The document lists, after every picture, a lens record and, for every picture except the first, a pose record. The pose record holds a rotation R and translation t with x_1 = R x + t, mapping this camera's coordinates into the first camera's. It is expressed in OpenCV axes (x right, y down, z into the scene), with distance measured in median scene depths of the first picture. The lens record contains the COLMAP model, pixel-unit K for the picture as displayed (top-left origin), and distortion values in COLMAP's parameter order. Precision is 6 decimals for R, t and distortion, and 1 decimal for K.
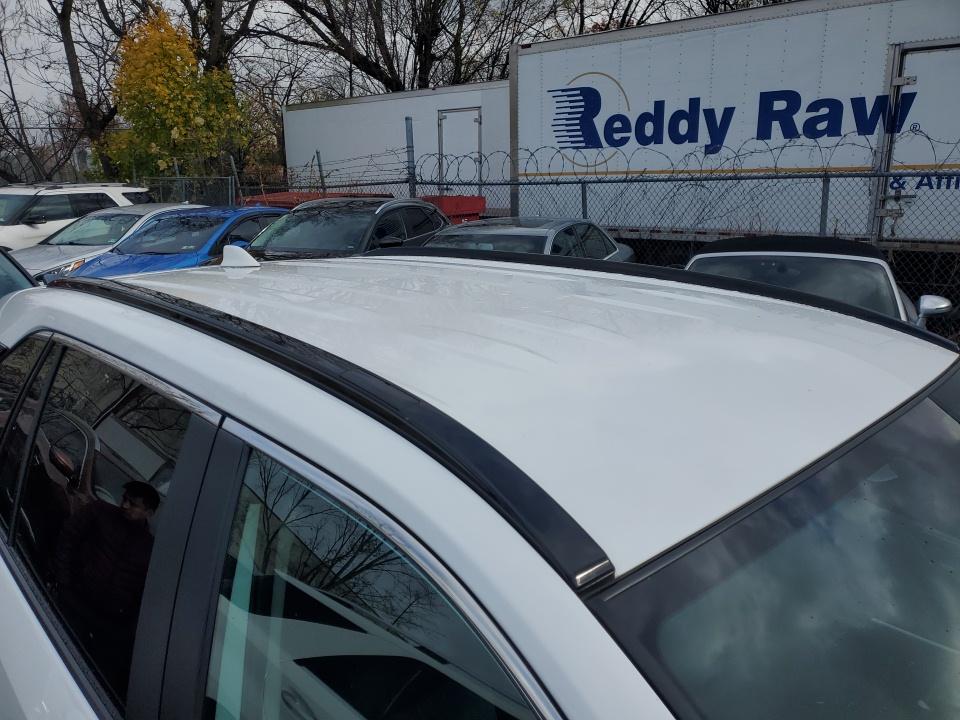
lens RADIAL K [[707.3, 0, 480.0], [0, 707.3, 360.0], [0, 0, 1]] dist [0.040930, 0.005258]
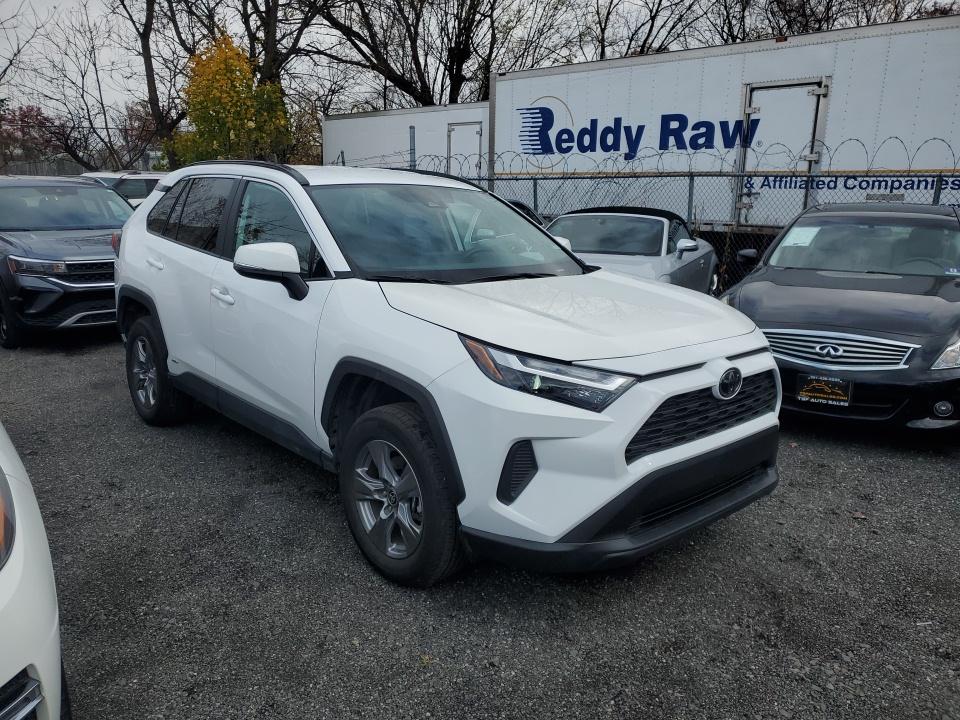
lens RADIAL K [[736.9, 0, 480.0], [0, 736.9, 360.0], [0, 0, 1]] dist [0.066876, -0.002582]
pose [[0.996951, 0.050587, -0.059403, 0.133294], [-0.052725, 0.997996, -0.034981, 0.128740], [0.057515, 0.038006, 0.997621, -0.336748]]
